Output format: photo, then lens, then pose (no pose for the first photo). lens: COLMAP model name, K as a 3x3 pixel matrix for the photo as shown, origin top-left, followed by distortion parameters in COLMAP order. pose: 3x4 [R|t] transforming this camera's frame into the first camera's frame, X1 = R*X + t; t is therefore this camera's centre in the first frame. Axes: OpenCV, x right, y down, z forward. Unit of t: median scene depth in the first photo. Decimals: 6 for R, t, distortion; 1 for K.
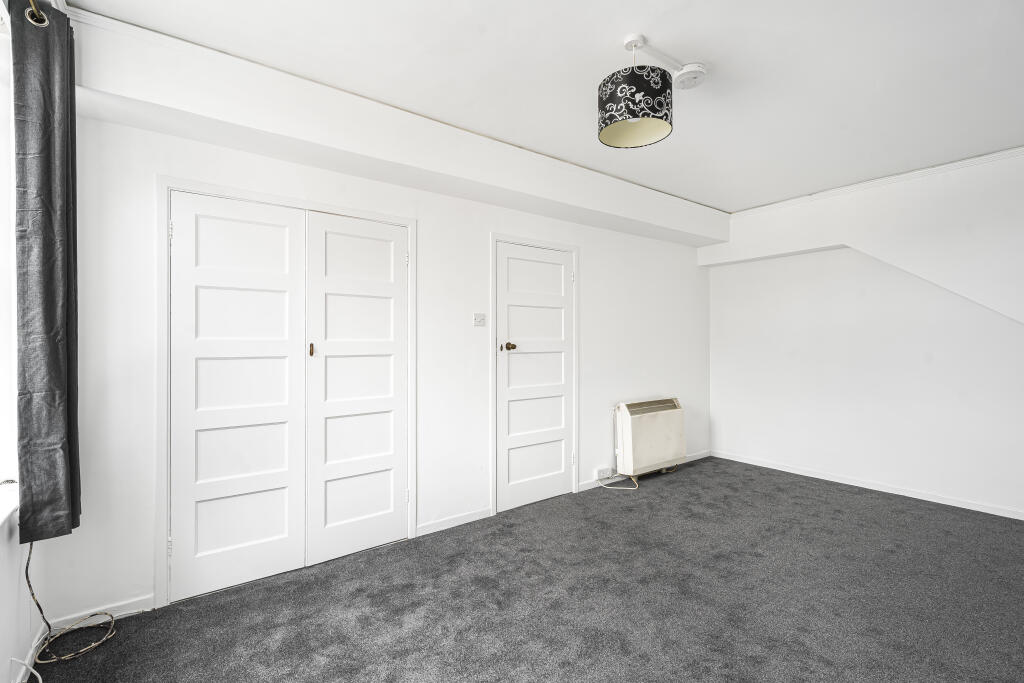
lens RADIAL K [[461.2, 0, 512.0], [0, 461.2, 341.5], [0, 0, 1]] dist [-0.002060, -0.000420]
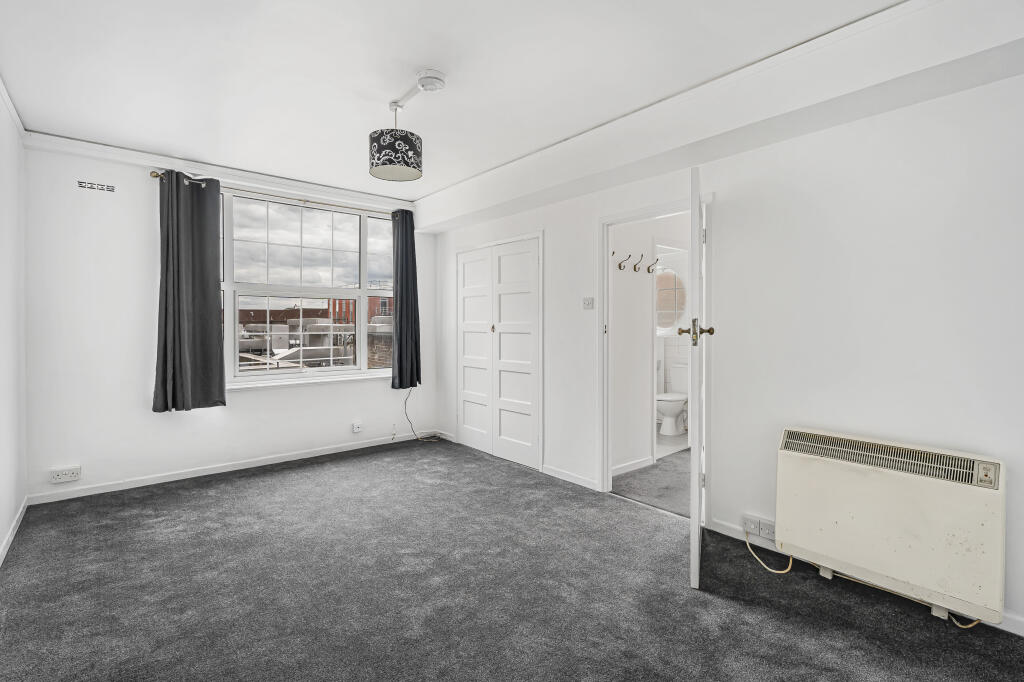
lens RADIAL K [[473.0, 0, 511.7], [0, 473.0, 335.7], [0, 0, 1]] dist [-0.000280, -0.000026]
pose [[0.058200, 0.027431, -0.997928, 1.123050], [0.005682, 0.999597, 0.027808, -0.003684], [0.998289, -0.007288, 0.058021, 0.836781]]
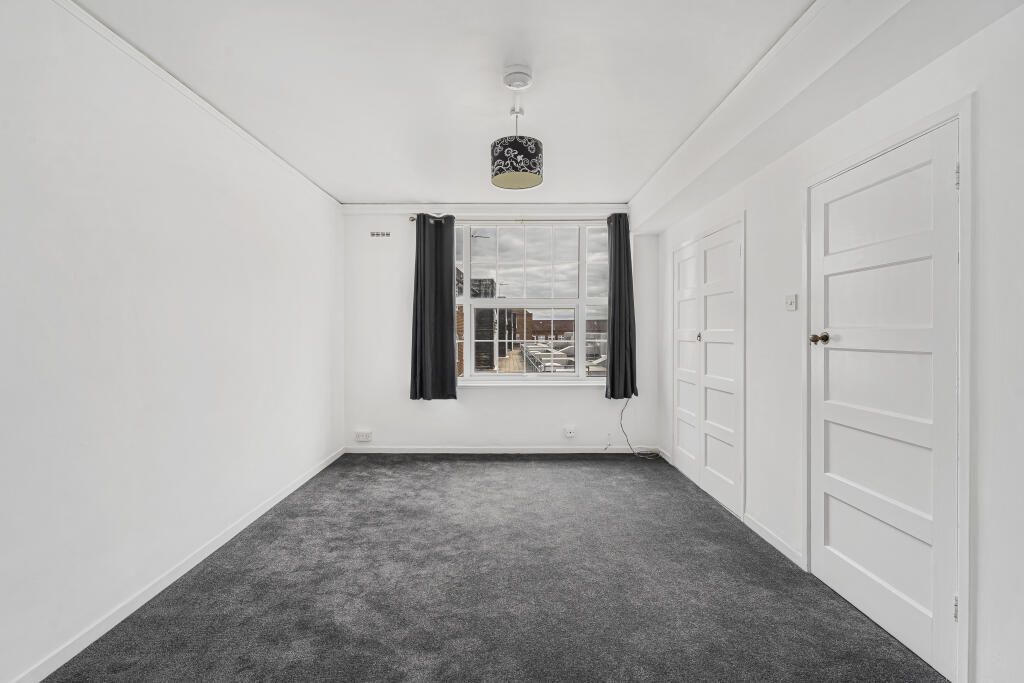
lens RADIAL K [[461.2, 0, 512.0], [0, 461.2, 341.5], [0, 0, 1]] dist [-0.002060, -0.000420]
pose [[-0.597266, 0.018937, -0.801820, 0.910939], [0.007449, 0.999809, 0.018064, 0.000475], [0.802009, 0.004816, -0.597293, 1.197918]]
